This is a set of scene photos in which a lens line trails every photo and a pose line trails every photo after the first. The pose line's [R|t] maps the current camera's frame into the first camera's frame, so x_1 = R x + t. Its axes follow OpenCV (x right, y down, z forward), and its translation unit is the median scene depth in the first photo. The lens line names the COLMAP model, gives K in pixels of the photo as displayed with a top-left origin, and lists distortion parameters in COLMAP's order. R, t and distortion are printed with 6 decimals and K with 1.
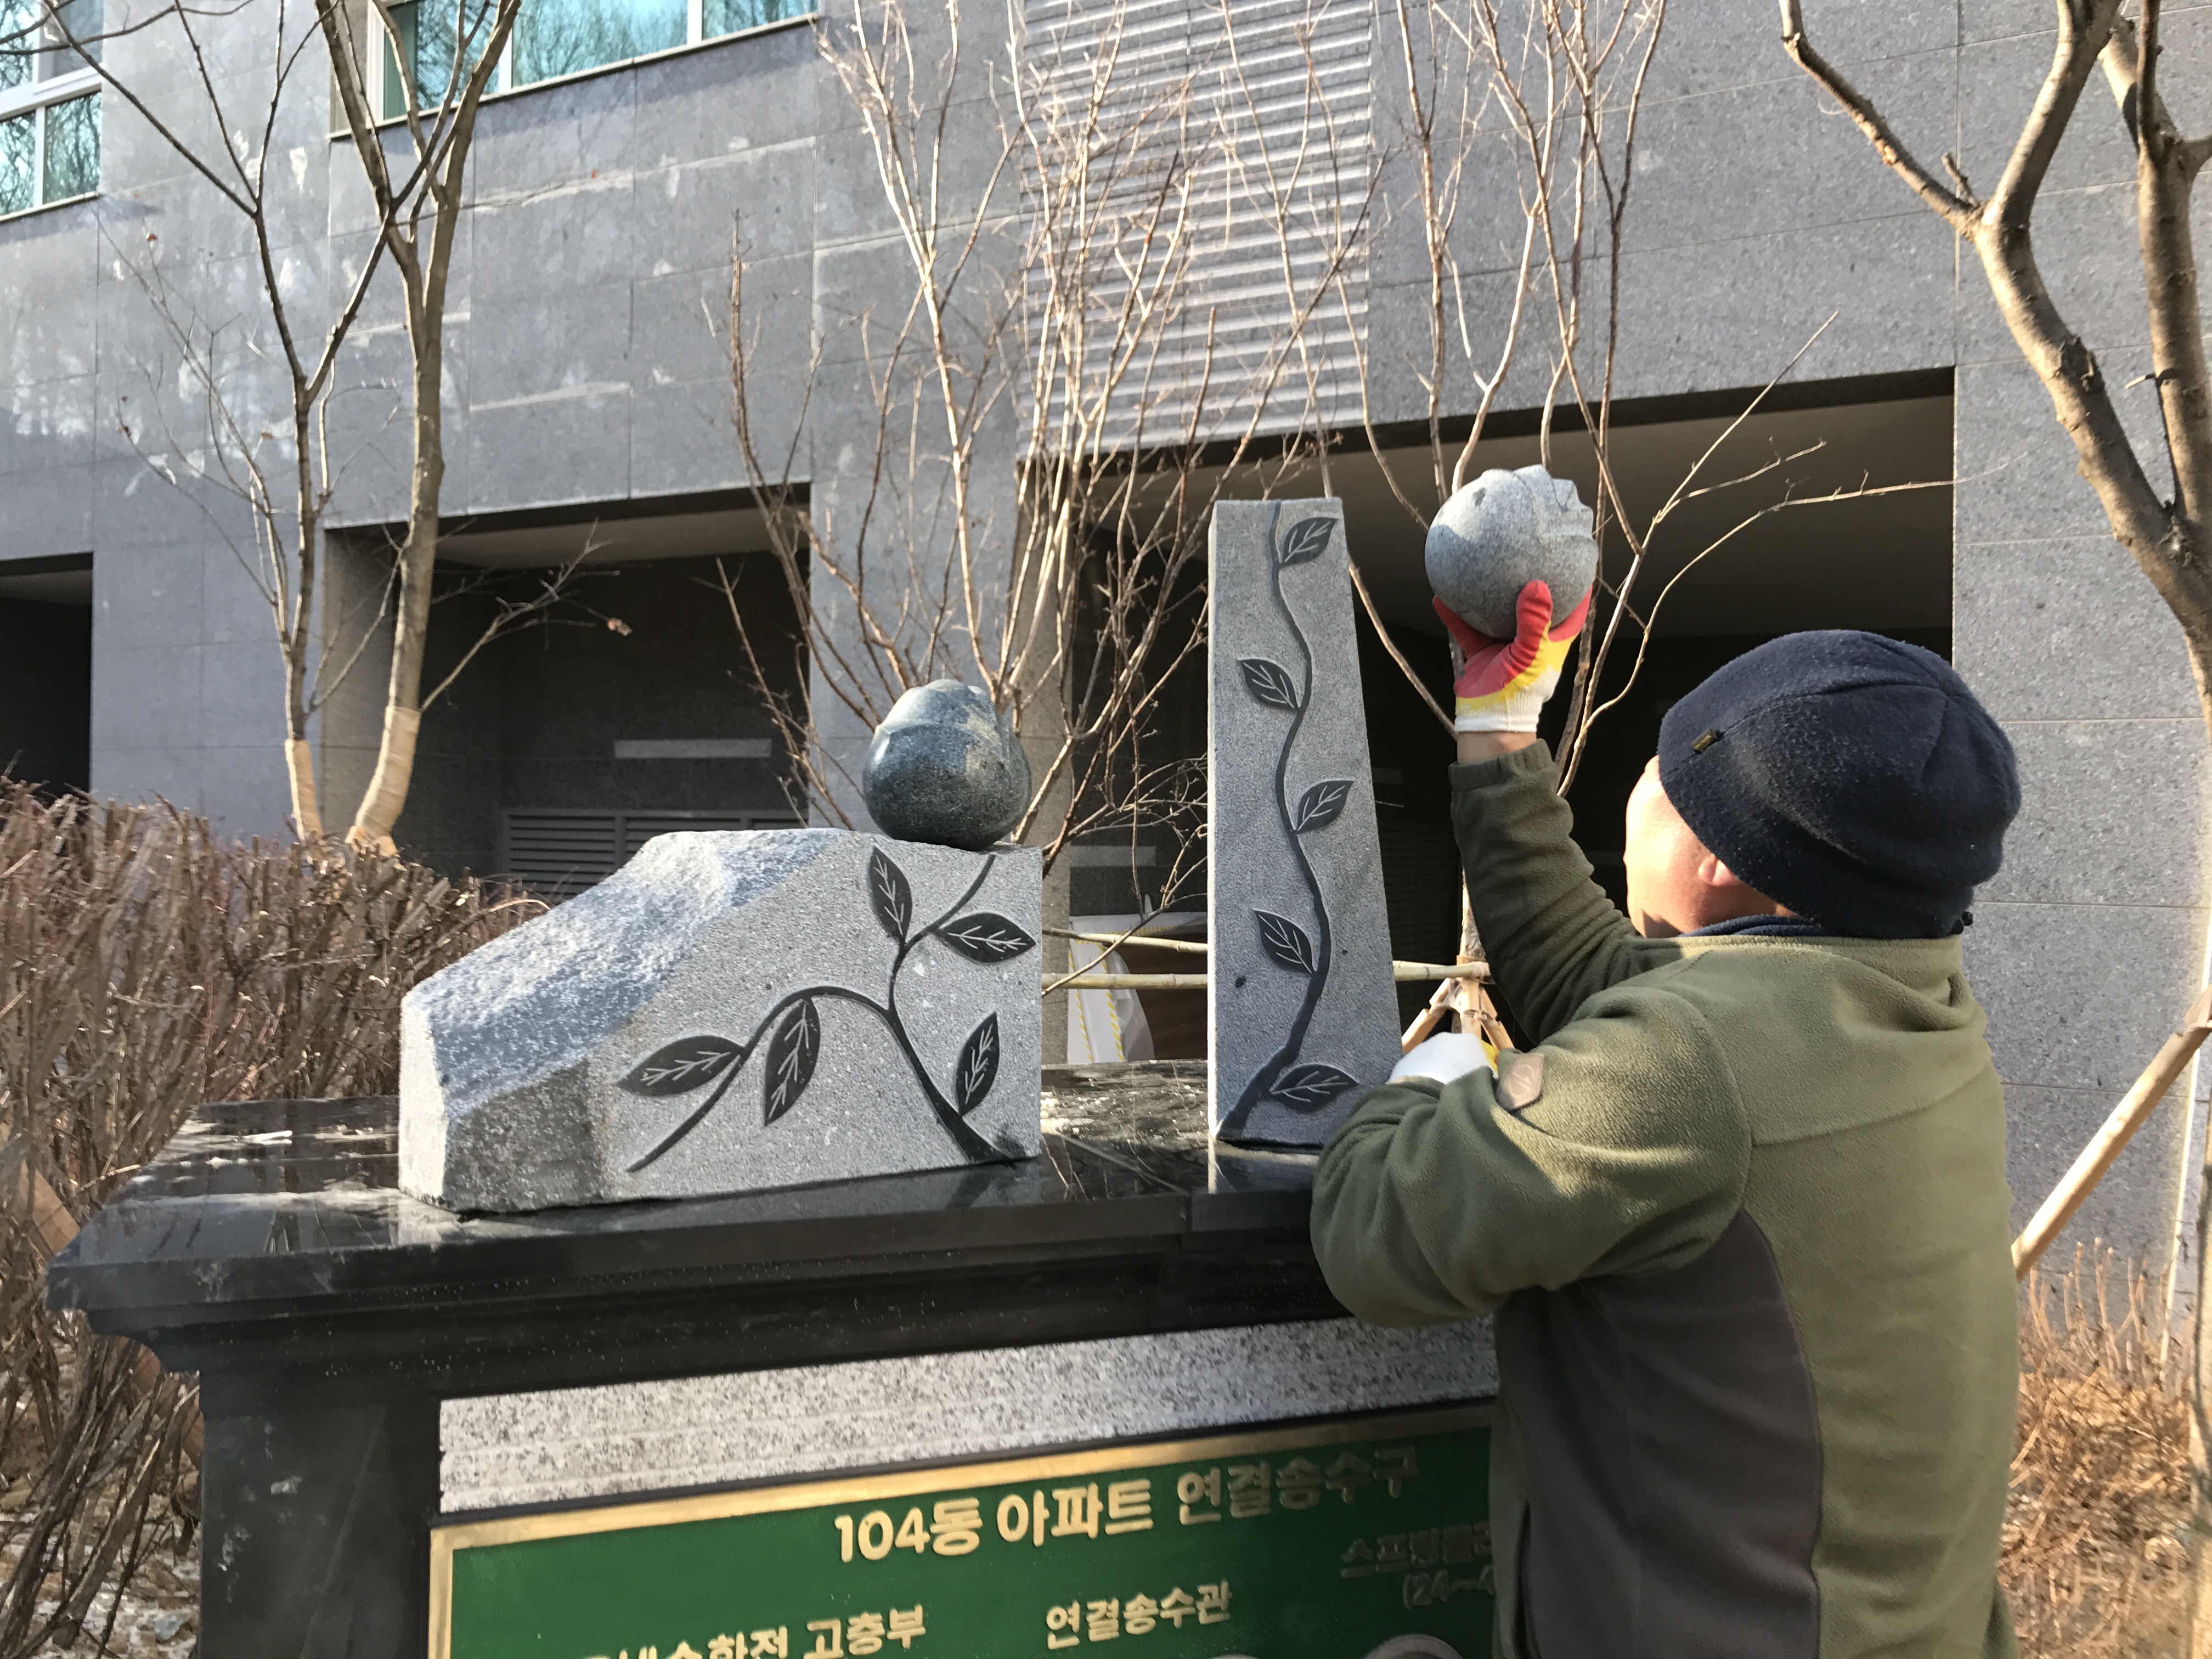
lens RADIAL K [[1809.7, 0, 1109.6], [0, 1809.7, 831.2], [0, 0, 1]] dist [0.023261, -0.059008]
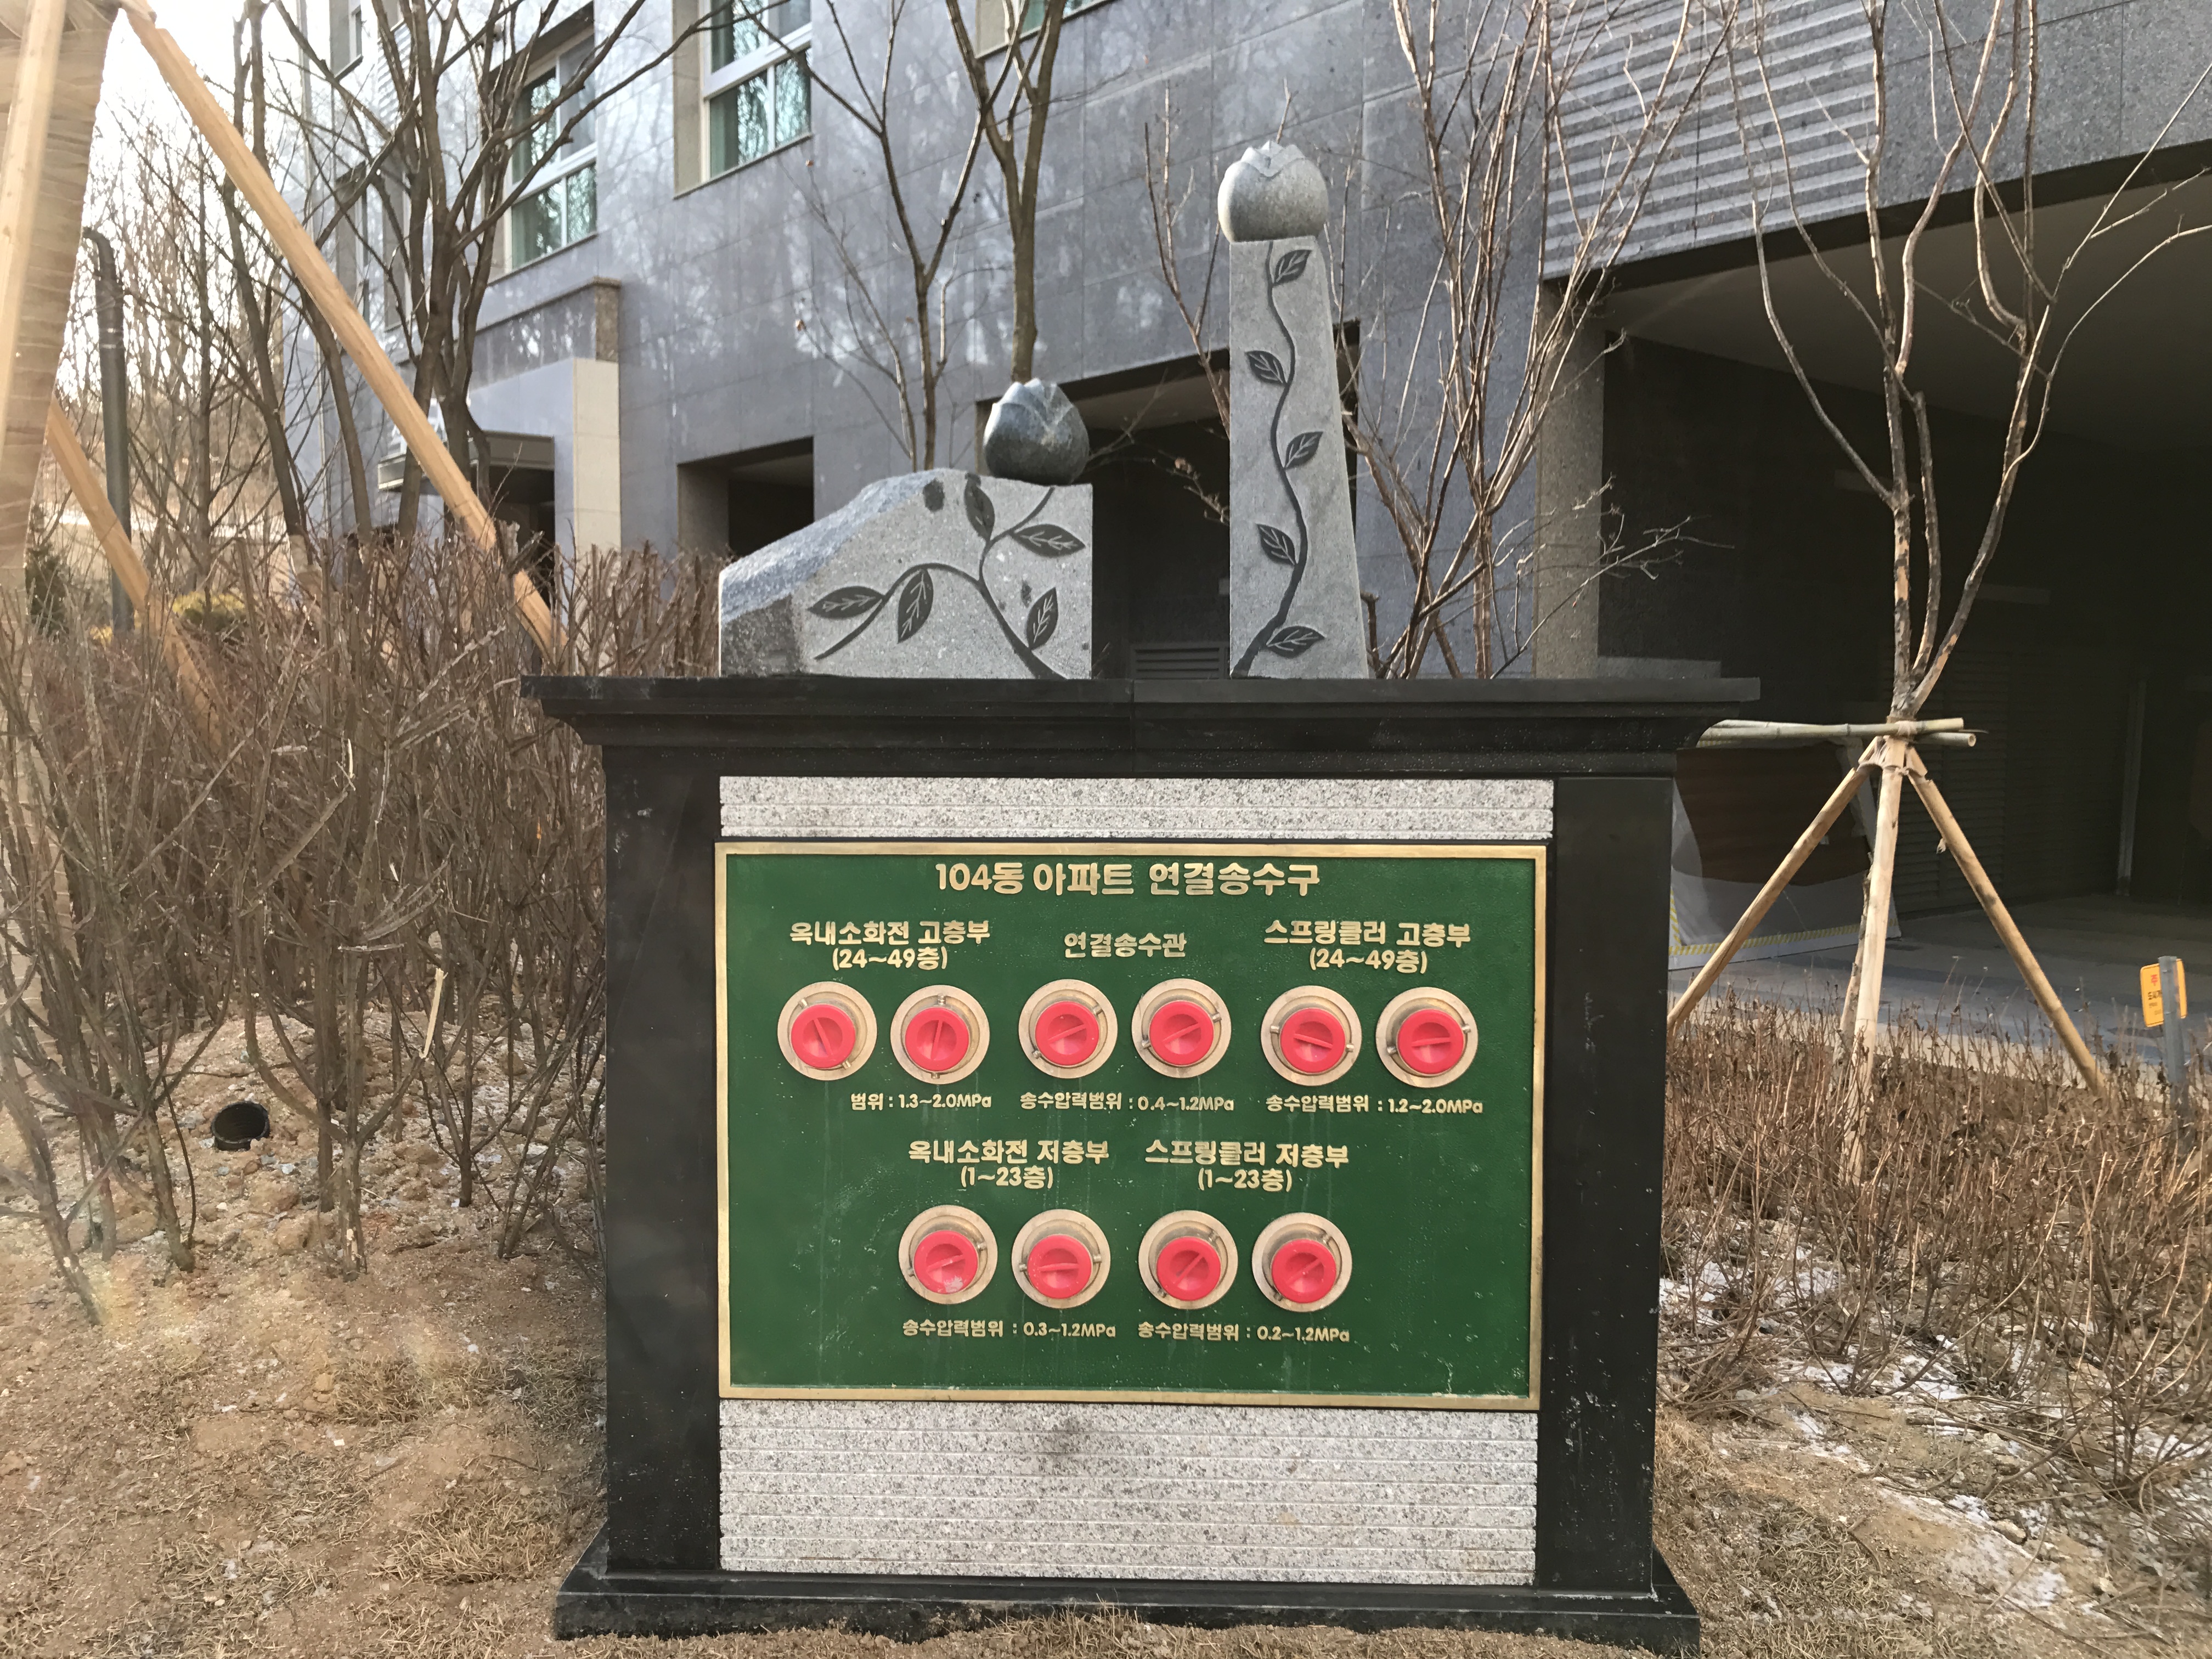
lens RADIAL K [[1809.7, 0, 1103.6], [0, 1809.7, 825.2], [0, 0, 1]] dist [0.023261, -0.059008]
pose [[0.931437, 0.010554, -0.363751, 0.604206], [0.014921, 0.997631, 0.067153, 0.217821], [0.363598, -0.067976, 0.929073, -0.529210]]
